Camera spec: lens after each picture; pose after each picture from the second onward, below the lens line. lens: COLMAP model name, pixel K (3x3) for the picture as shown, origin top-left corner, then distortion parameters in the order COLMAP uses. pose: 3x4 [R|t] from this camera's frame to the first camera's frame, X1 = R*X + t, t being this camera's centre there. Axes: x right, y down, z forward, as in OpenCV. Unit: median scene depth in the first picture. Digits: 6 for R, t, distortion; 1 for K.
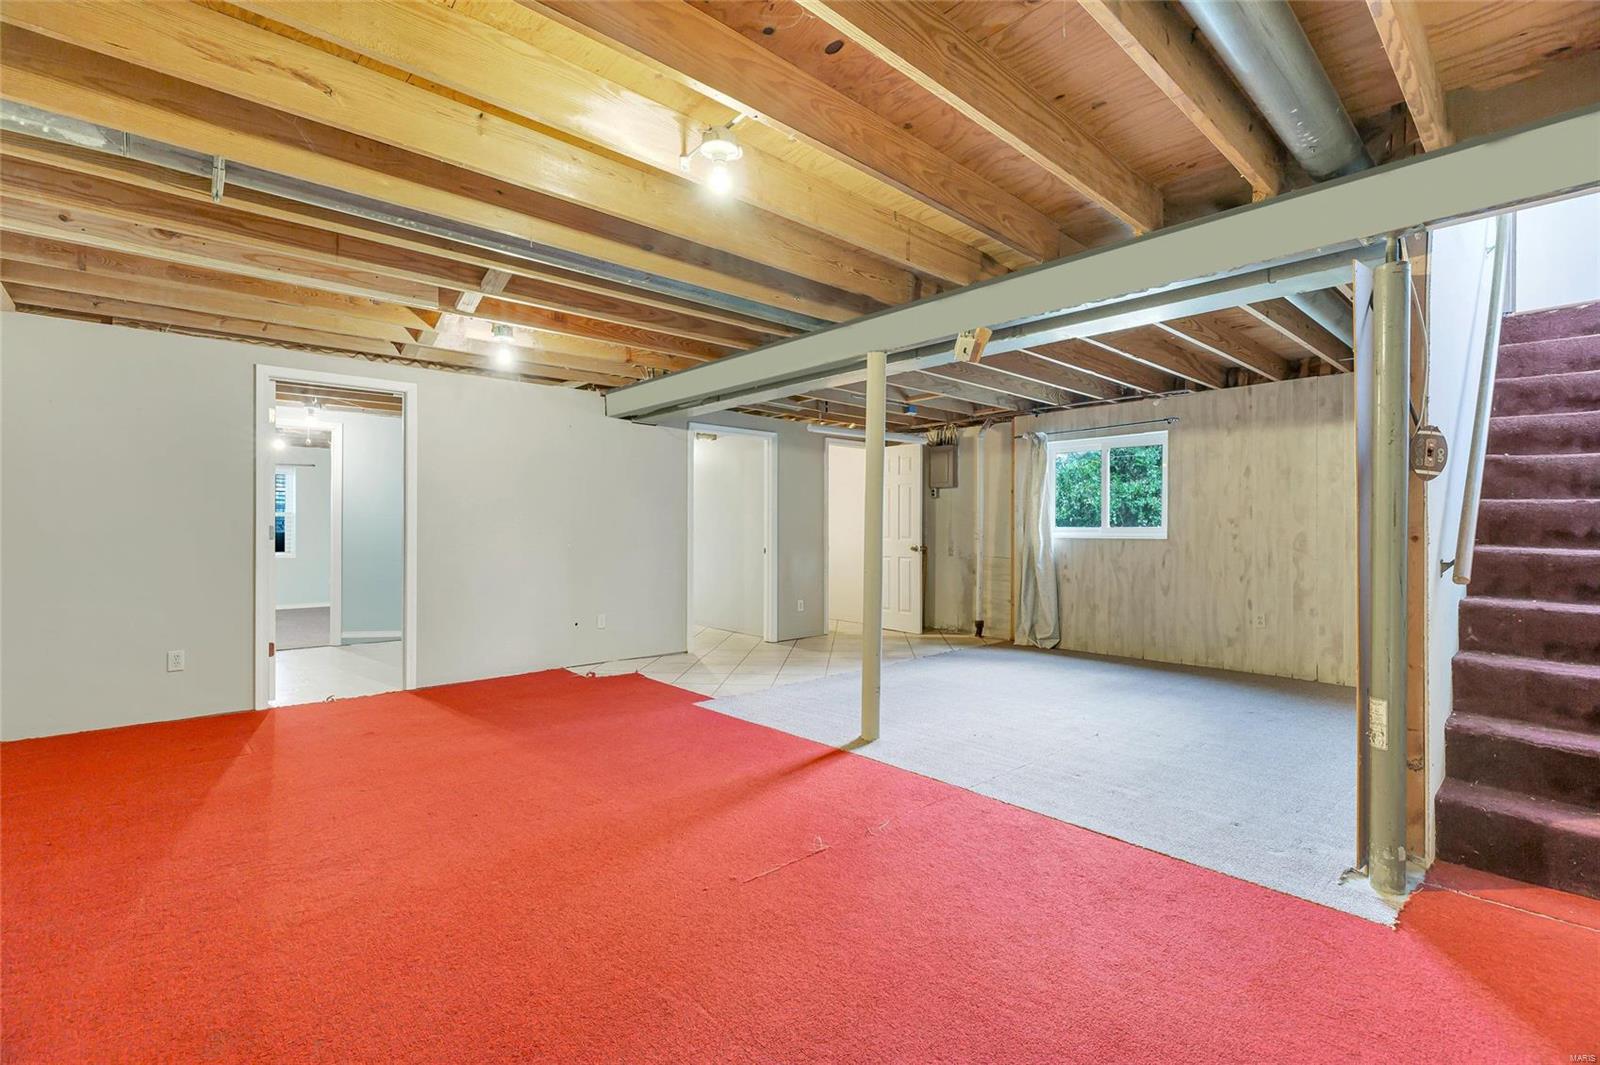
lens RADIAL K [[719.5, 0, 799.8], [0, 719.5, 524.5], [0, 0, 1]] dist [-0.000675, 0.000178]
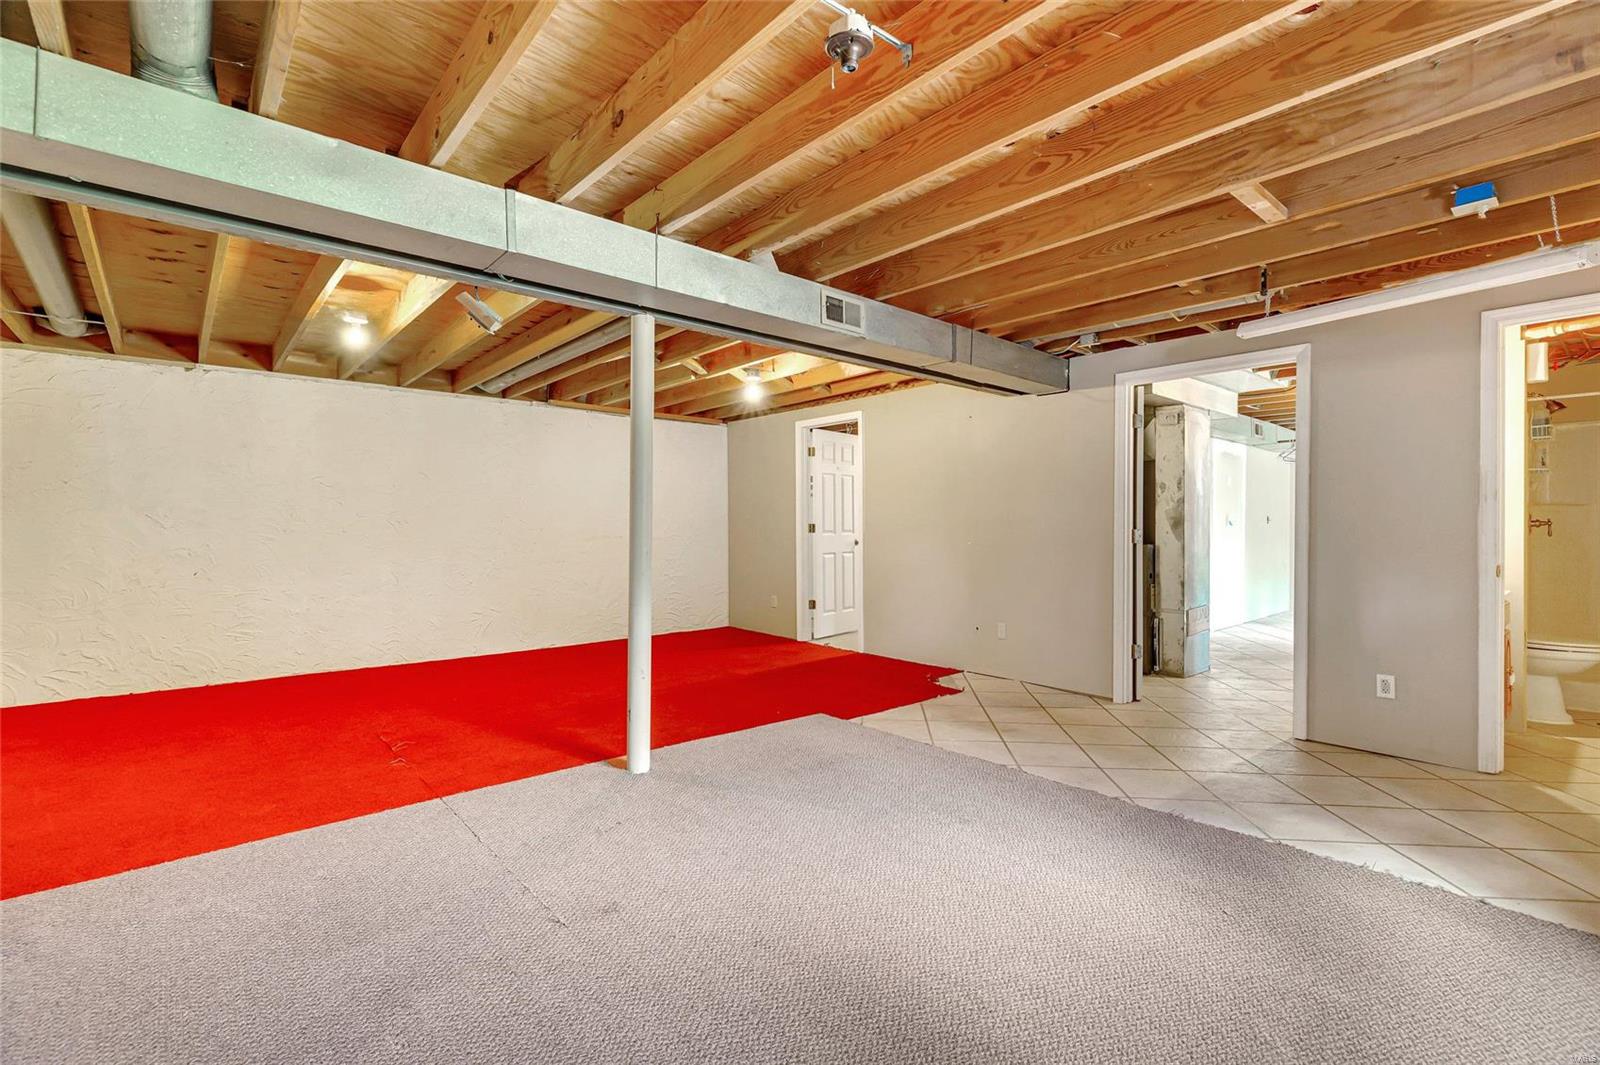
lens RADIAL K [[710.5, 0, 804.2], [0, 710.5, 531.3], [0, 0, 1]] dist [-0.000170, -0.000016]
pose [[-0.015456, 0.005074, -0.999868, 0.726168], [0.004680, 0.999977, 0.005002, 0.009335], [0.999870, -0.004602, -0.015479, 0.940564]]
